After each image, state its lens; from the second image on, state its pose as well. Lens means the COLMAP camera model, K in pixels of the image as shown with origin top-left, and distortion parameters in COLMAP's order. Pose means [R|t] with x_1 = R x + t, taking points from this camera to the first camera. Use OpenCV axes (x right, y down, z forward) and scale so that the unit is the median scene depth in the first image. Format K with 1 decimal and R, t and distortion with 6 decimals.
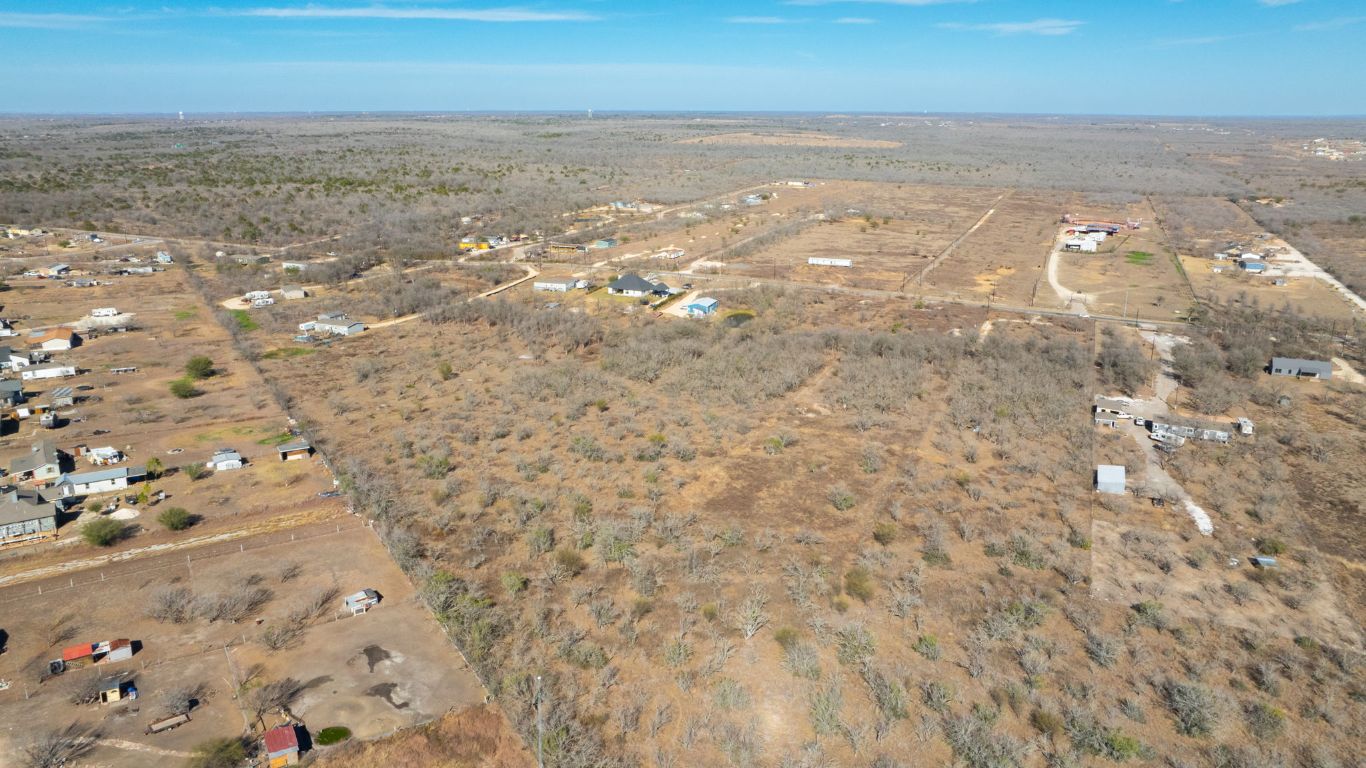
lens RADIAL K [[979.8, 0, 690.3], [0, 979.8, 386.5], [0, 0, 1]] dist [-0.021144, 0.013118]
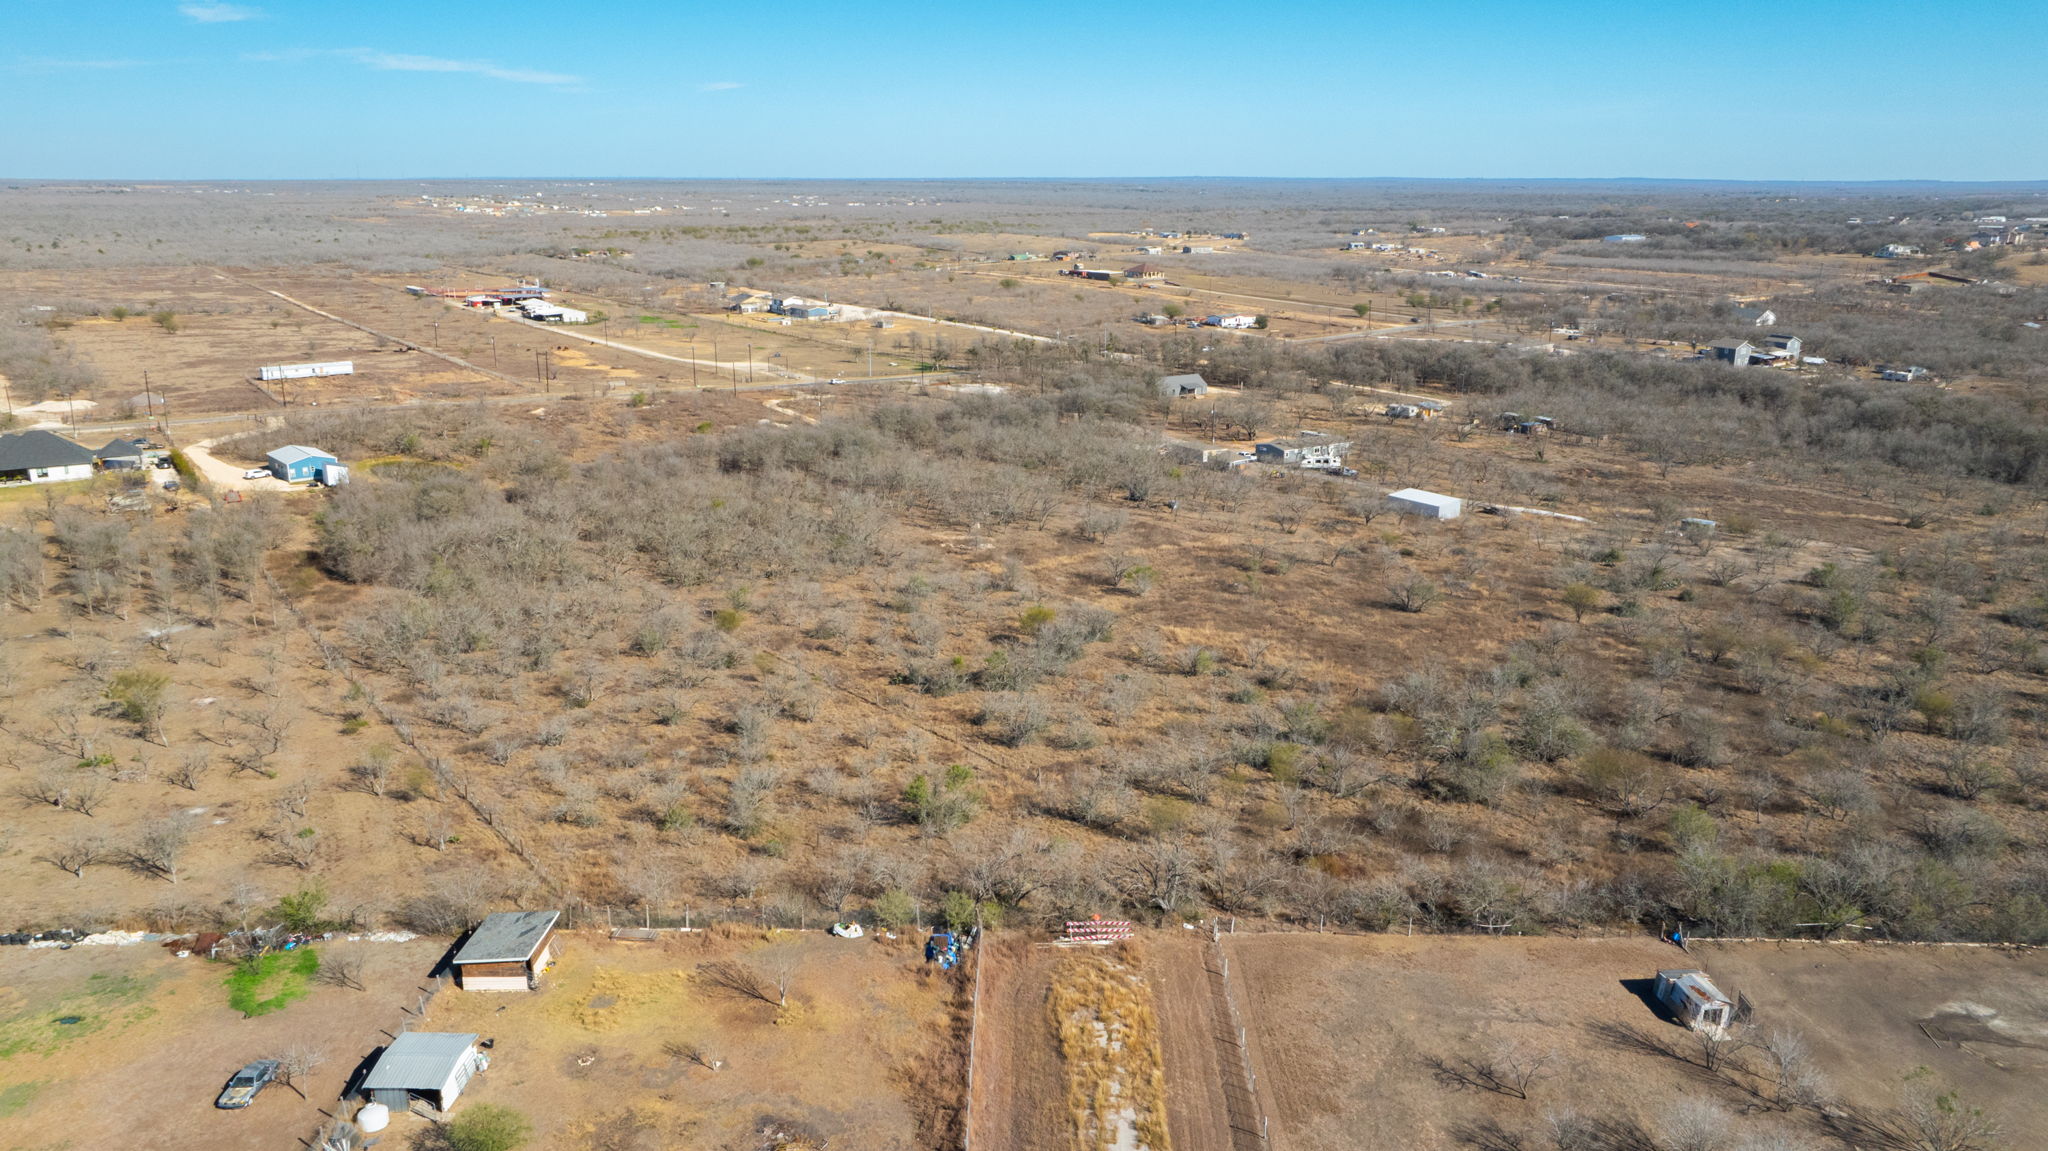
lens RADIAL K [[1469.0, 0, 1035.0], [0, 1469.0, 579.2], [0, 0, 1]] dist [-0.021144, 0.013118]
pose [[0.532235, -0.232388, 0.814078, -0.549472], [0.236154, 0.964173, 0.120839, -0.047214], [-0.812993, 0.127933, 0.568045, 0.512768]]
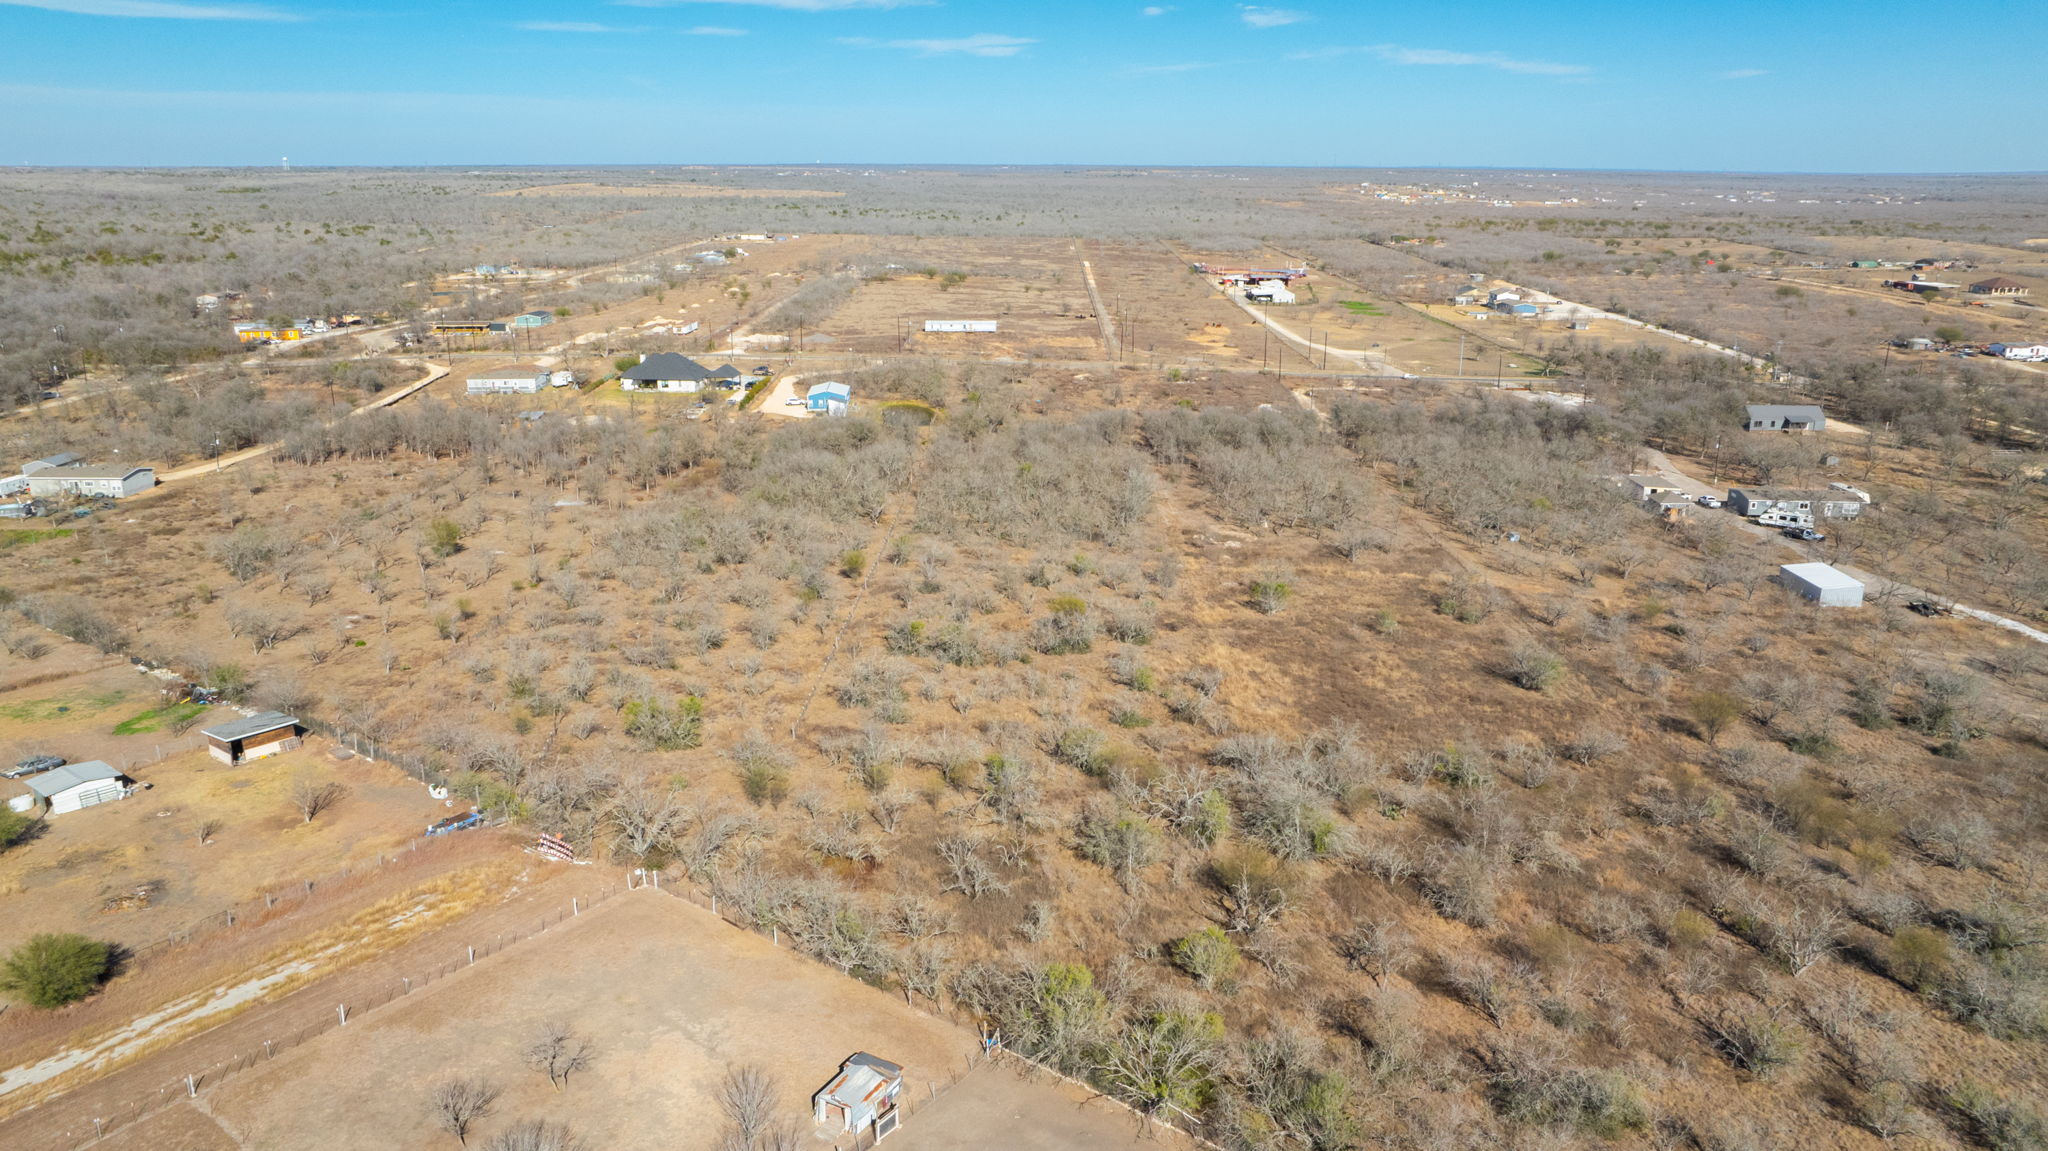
lens RADIAL K [[1454.4, 0, 1034.3], [0, 1454.4, 575.5], [0, 0, 1]] dist [-0.016377, 0.006225]
pose [[0.930037, -0.103707, 0.352528, -0.263794], [0.103314, 0.994448, 0.019984, 0.019569], [-0.352643, 0.017835, 0.935588, 0.294479]]
